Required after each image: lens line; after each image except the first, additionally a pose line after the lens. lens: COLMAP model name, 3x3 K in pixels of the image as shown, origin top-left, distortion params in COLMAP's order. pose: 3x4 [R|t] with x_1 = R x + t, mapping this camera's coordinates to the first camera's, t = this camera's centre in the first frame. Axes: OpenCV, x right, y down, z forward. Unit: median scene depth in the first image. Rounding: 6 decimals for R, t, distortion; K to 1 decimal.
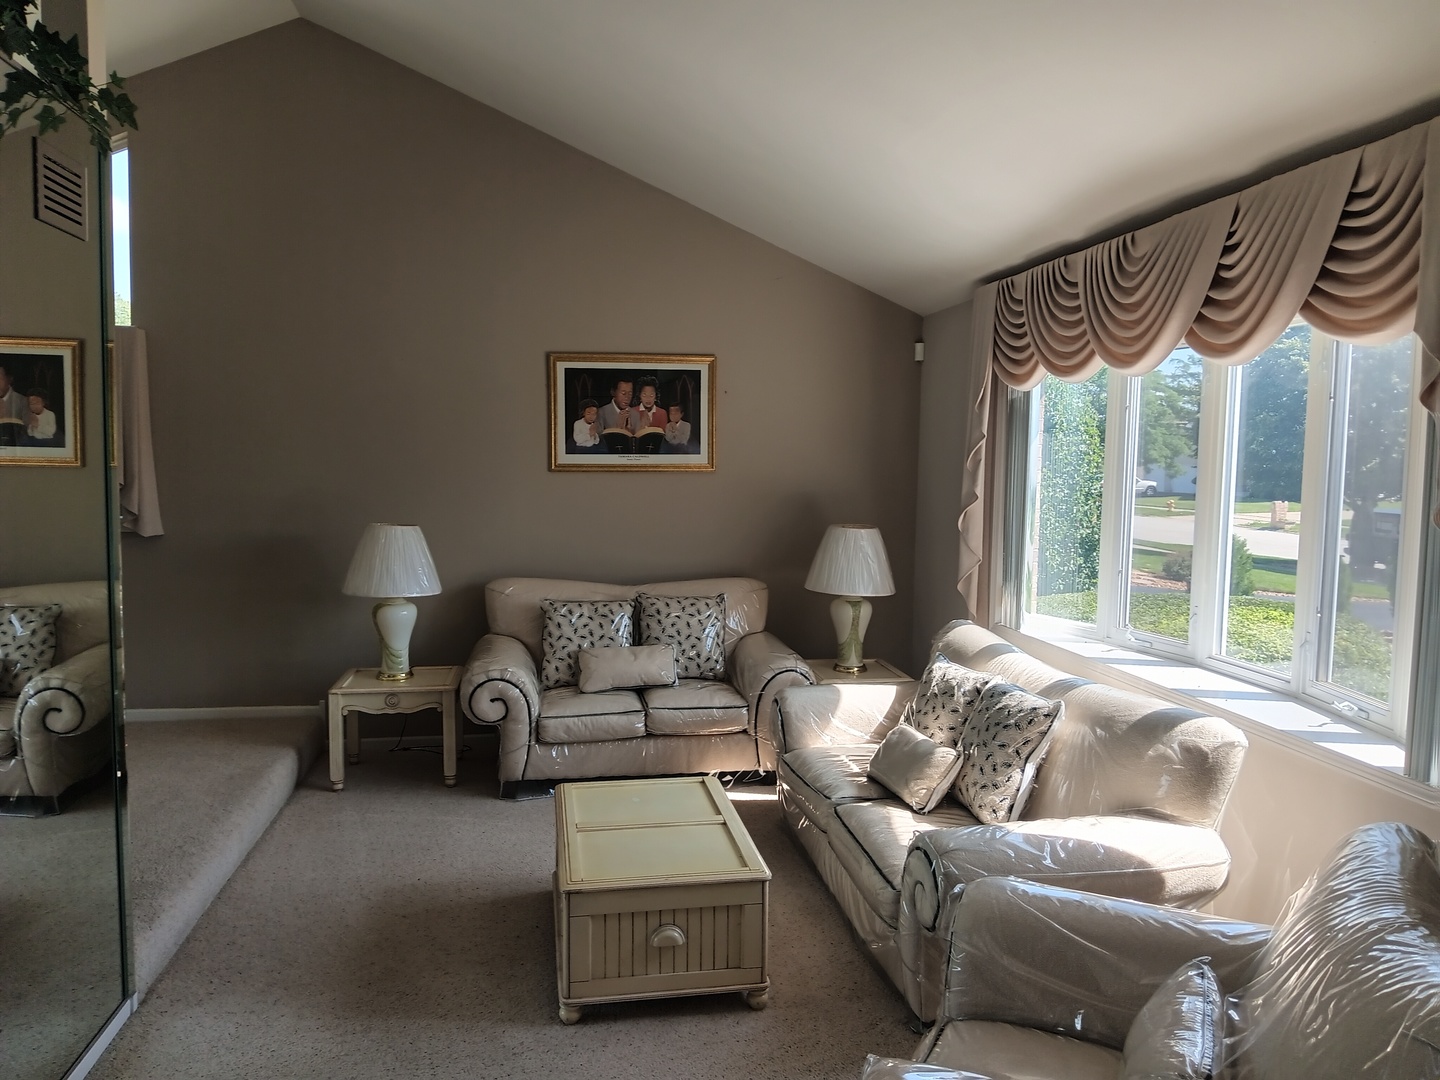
lens RADIAL K [[1135.7, 0, 720.0], [0, 1135.7, 540.0], [0, 0, 1]] dist [0.061048, -0.154978]
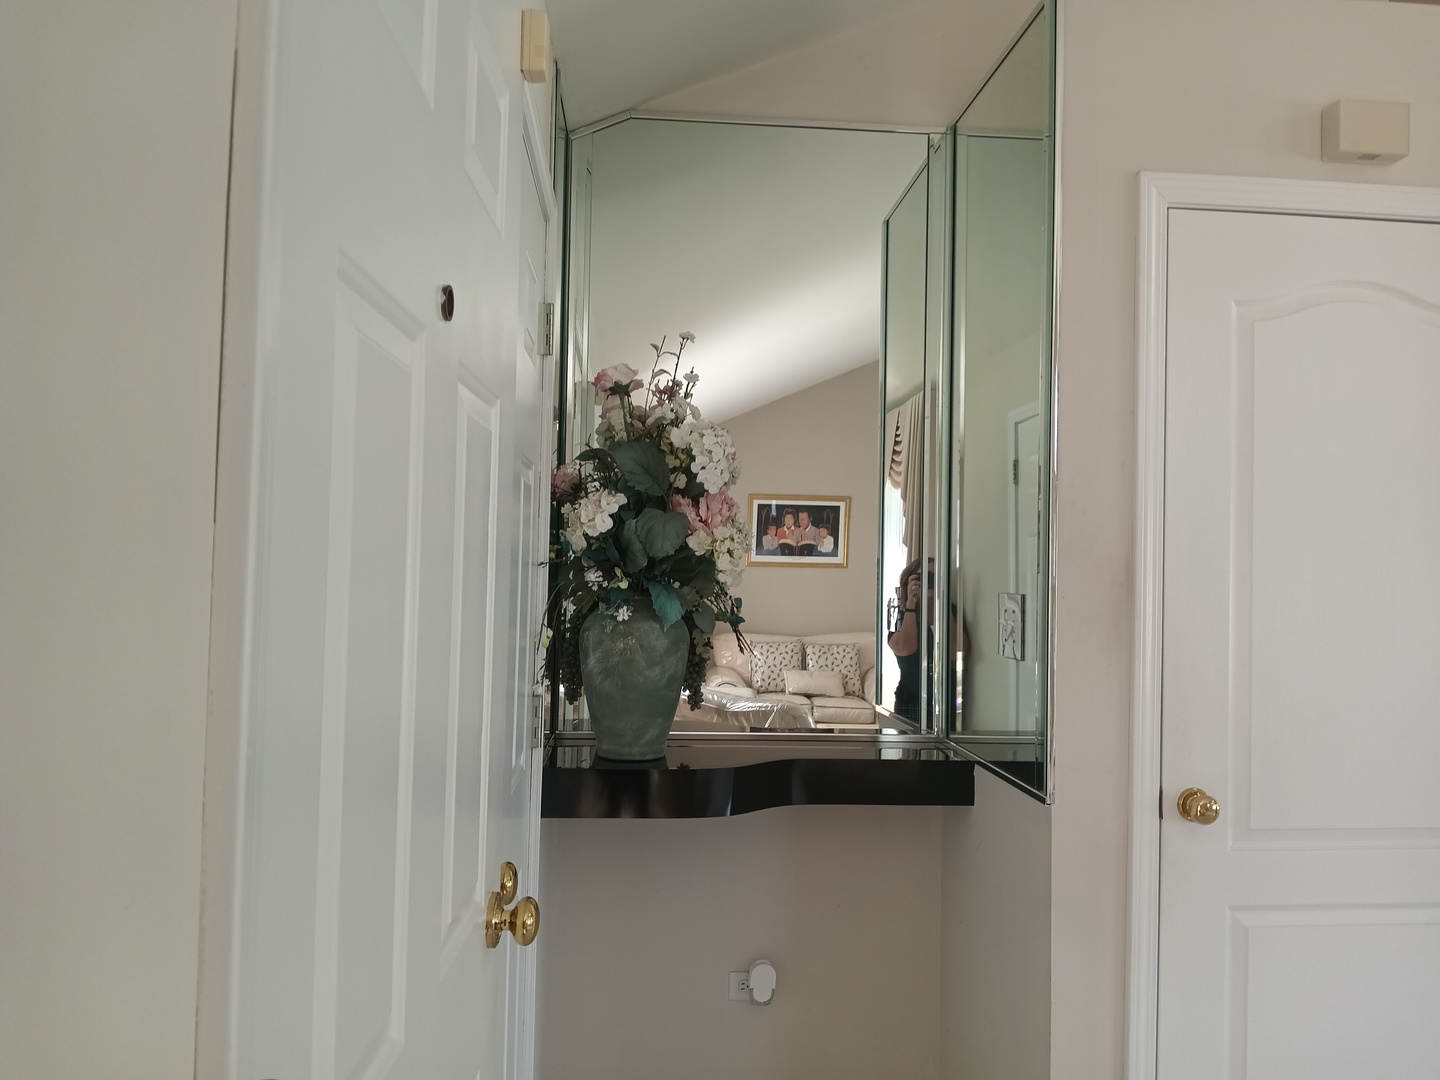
lens RADIAL K [[1135.7, 0, 720.0], [0, 1135.7, 540.0], [0, 0, 1]] dist [0.061048, -0.154978]
pose [[0.695718, -0.001011, 0.718314, -1.363553], [0.058859, 0.996716, -0.055605, -0.012752], [-0.715899, 0.080965, 0.693493, -0.081635]]
